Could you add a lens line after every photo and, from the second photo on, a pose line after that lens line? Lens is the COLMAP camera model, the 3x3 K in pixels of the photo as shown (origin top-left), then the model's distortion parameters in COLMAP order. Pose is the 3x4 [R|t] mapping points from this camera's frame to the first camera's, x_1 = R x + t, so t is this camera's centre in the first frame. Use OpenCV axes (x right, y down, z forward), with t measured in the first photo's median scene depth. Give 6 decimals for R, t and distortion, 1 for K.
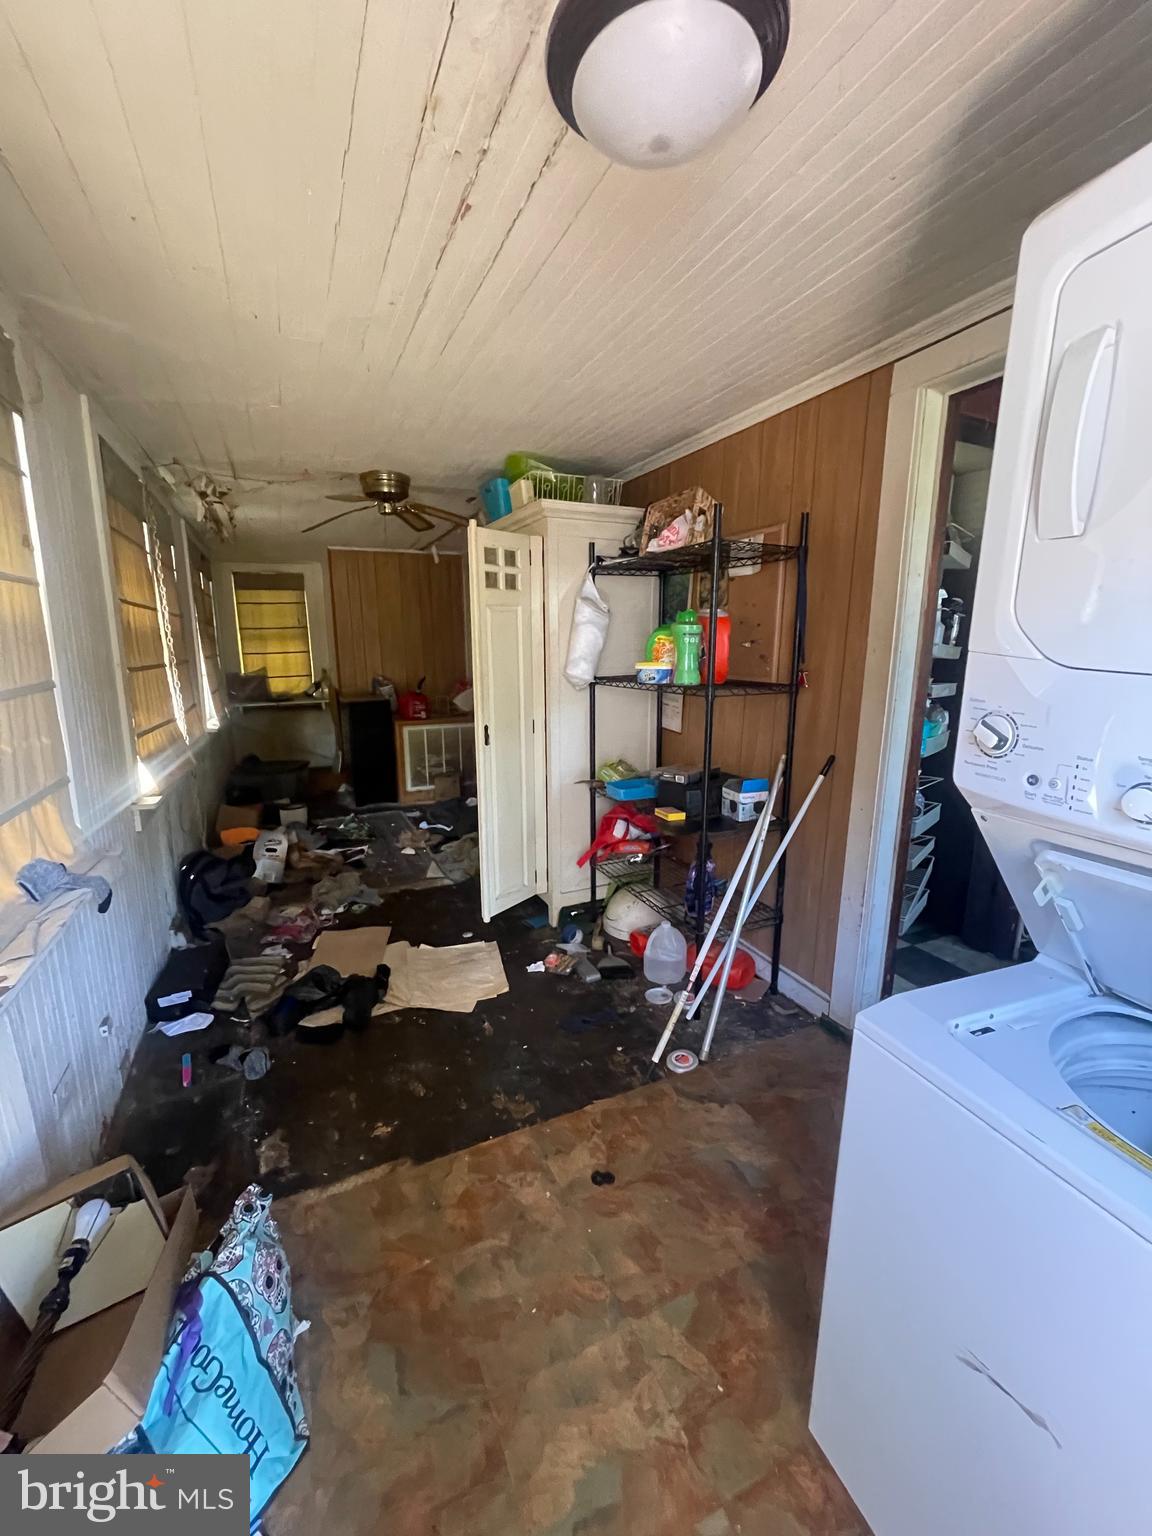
lens RADIAL K [[622.2, 0, 573.8], [0, 622.2, 770.5], [0, 0, 1]] dist [-0.000847, -0.000193]
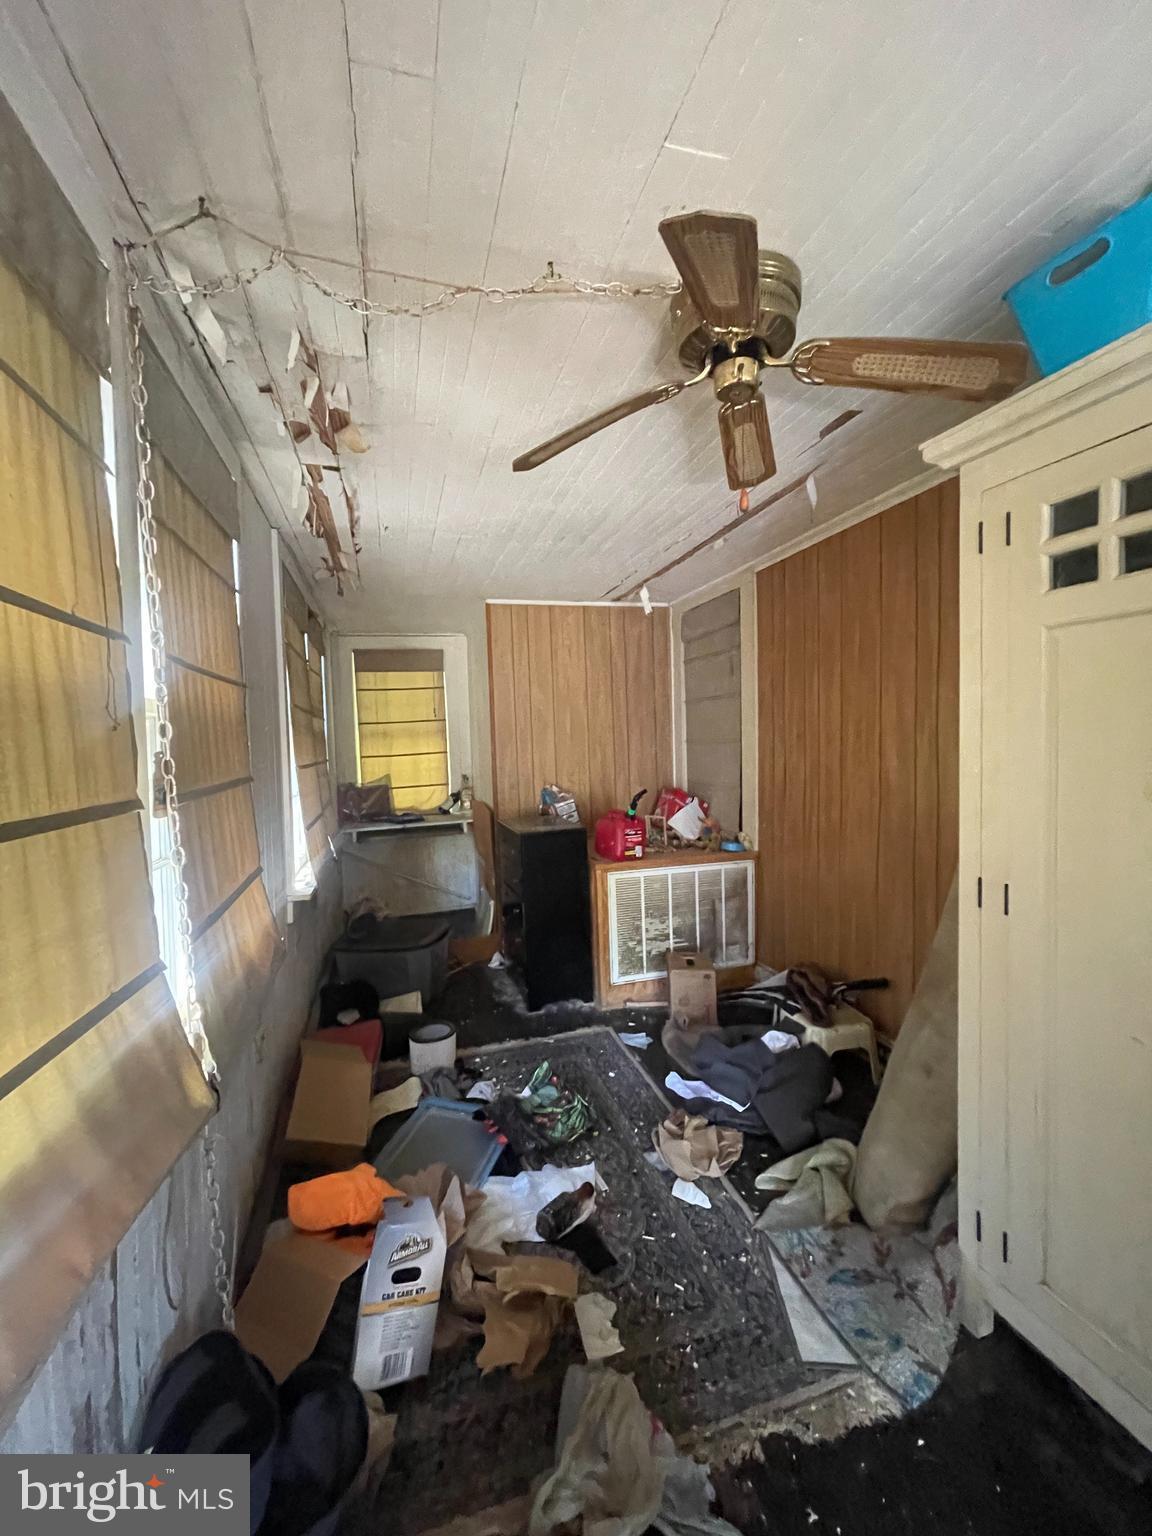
lens RADIAL K [[622.2, 0, 577.7], [0, 622.2, 771.8], [0, 0, 1]] dist [-0.000847, -0.000193]
pose [[0.989201, -0.019438, -0.145273, -0.207576], [-0.002009, 0.989276, -0.146046, -0.076757], [0.146554, 0.144760, 0.978553, 0.387453]]
